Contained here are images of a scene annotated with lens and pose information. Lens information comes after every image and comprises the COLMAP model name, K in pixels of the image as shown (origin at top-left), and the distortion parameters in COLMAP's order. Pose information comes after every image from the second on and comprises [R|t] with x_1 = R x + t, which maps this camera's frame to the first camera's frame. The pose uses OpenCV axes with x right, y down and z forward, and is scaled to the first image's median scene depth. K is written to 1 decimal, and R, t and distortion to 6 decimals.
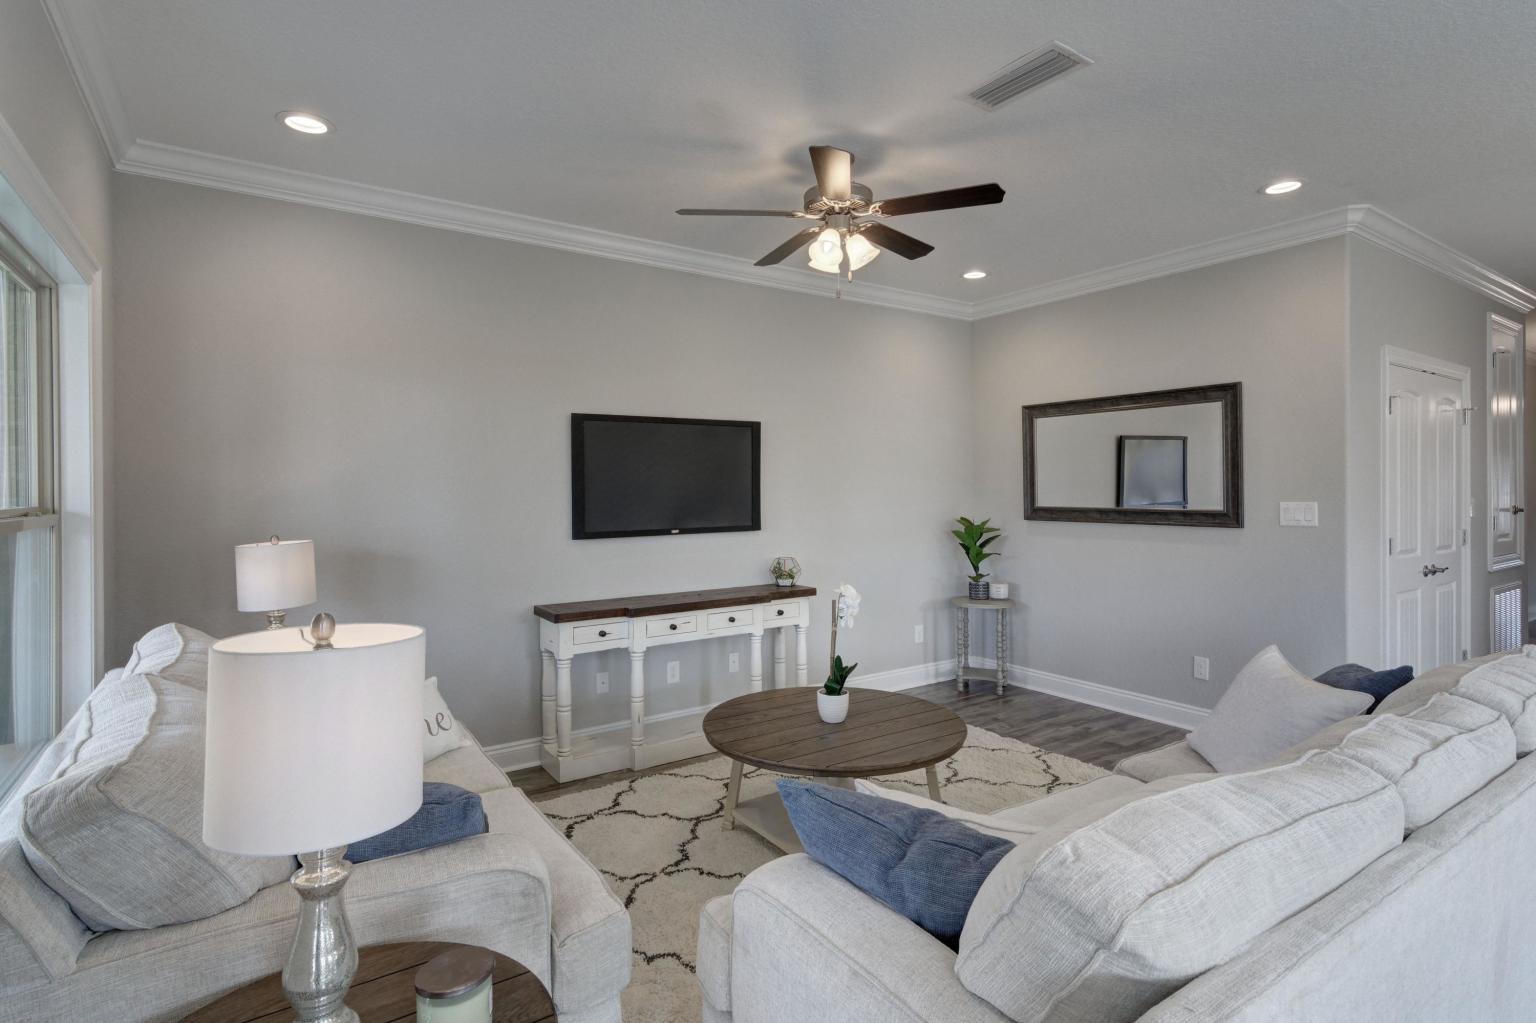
lens RADIAL K [[756.8, 0, 770.6], [0, 756.8, 471.2], [0, 0, 1]] dist [0.002163, 0.000651]
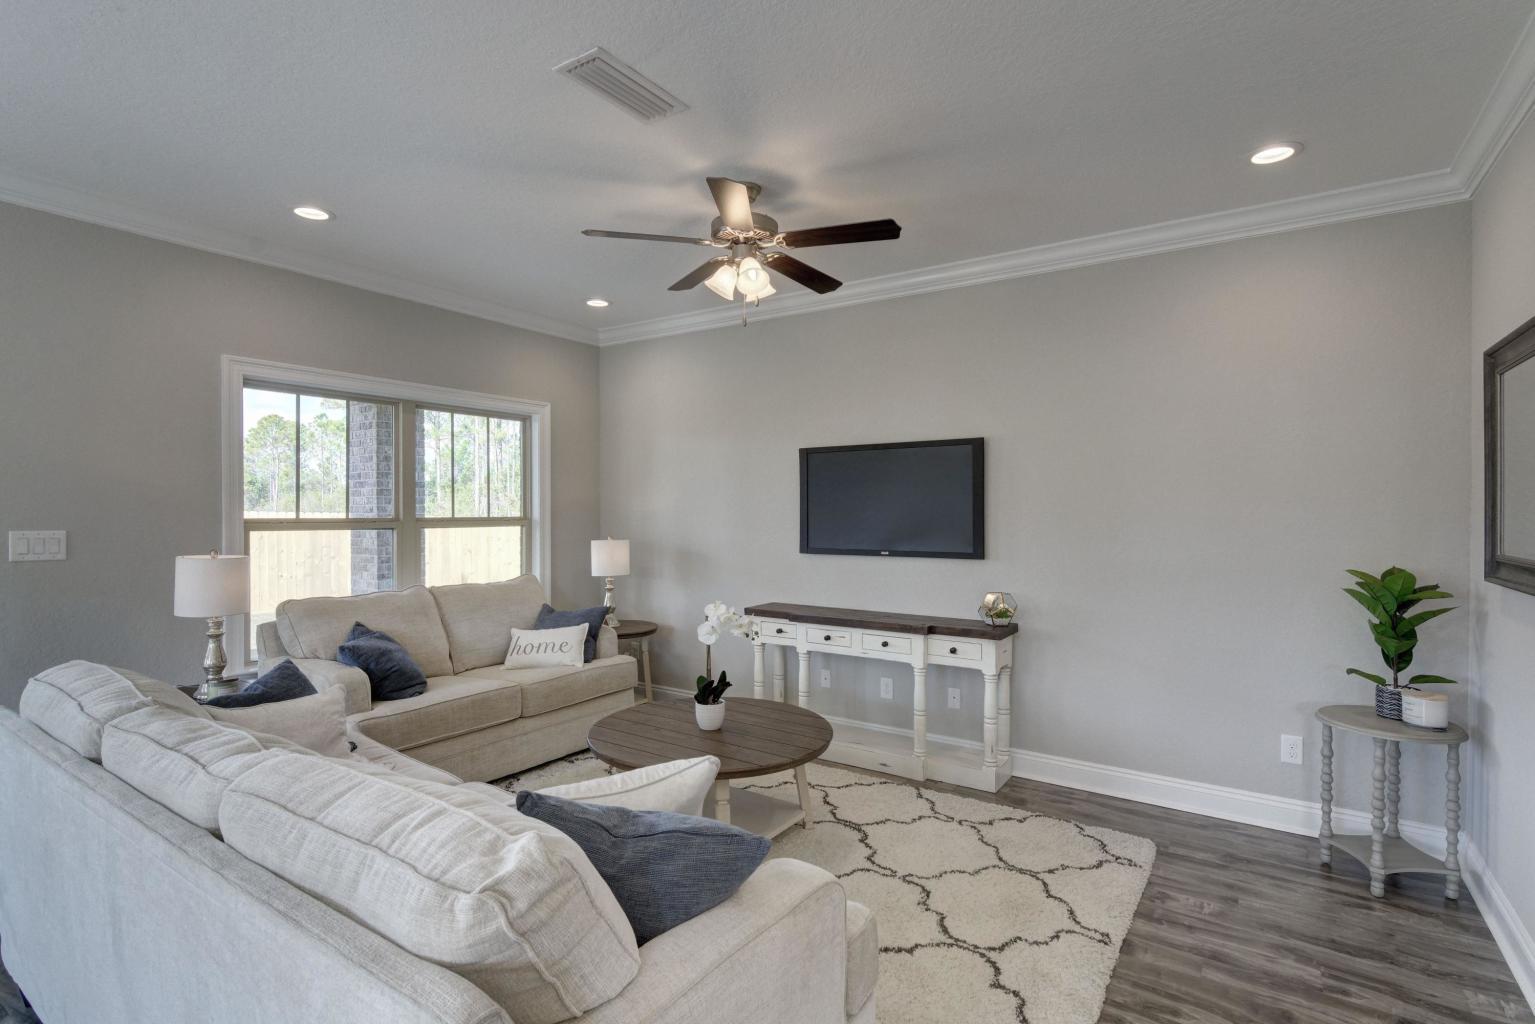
lens RADIAL K [[734.4, 0, 767.5], [0, 734.4, 512.0], [0, 0, 1]] dist [0.001560, 0.000250]
pose [[0.373829, 0.010560, -0.927437, 0.741100], [0.017085, 0.999687, 0.018269, 0.002137], [0.927340, -0.022675, 0.373532, 0.472776]]
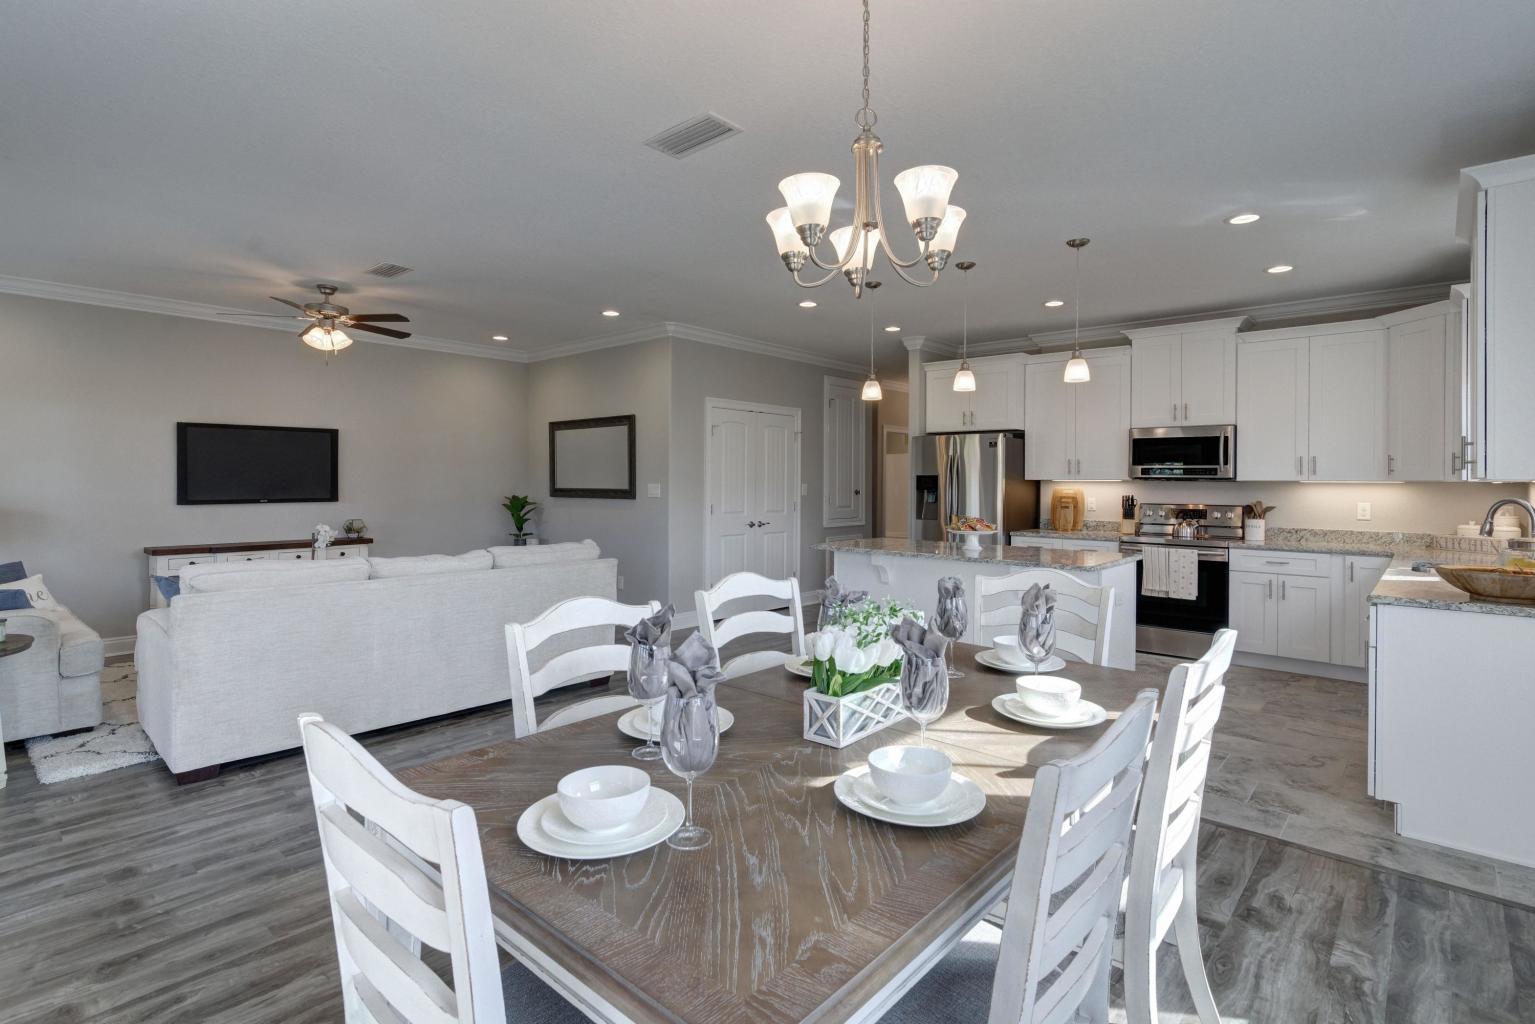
lens RADIAL K [[752.6, 0, 781.3], [0, 752.6, 481.7], [0, 0, 1]] dist [0.001970, 0.000163]
pose [[0.966799, 0.009131, 0.255375, 0.489286], [-0.015249, 0.999642, 0.021990, -0.008238], [-0.255083, -0.025154, 0.966592, -0.719886]]
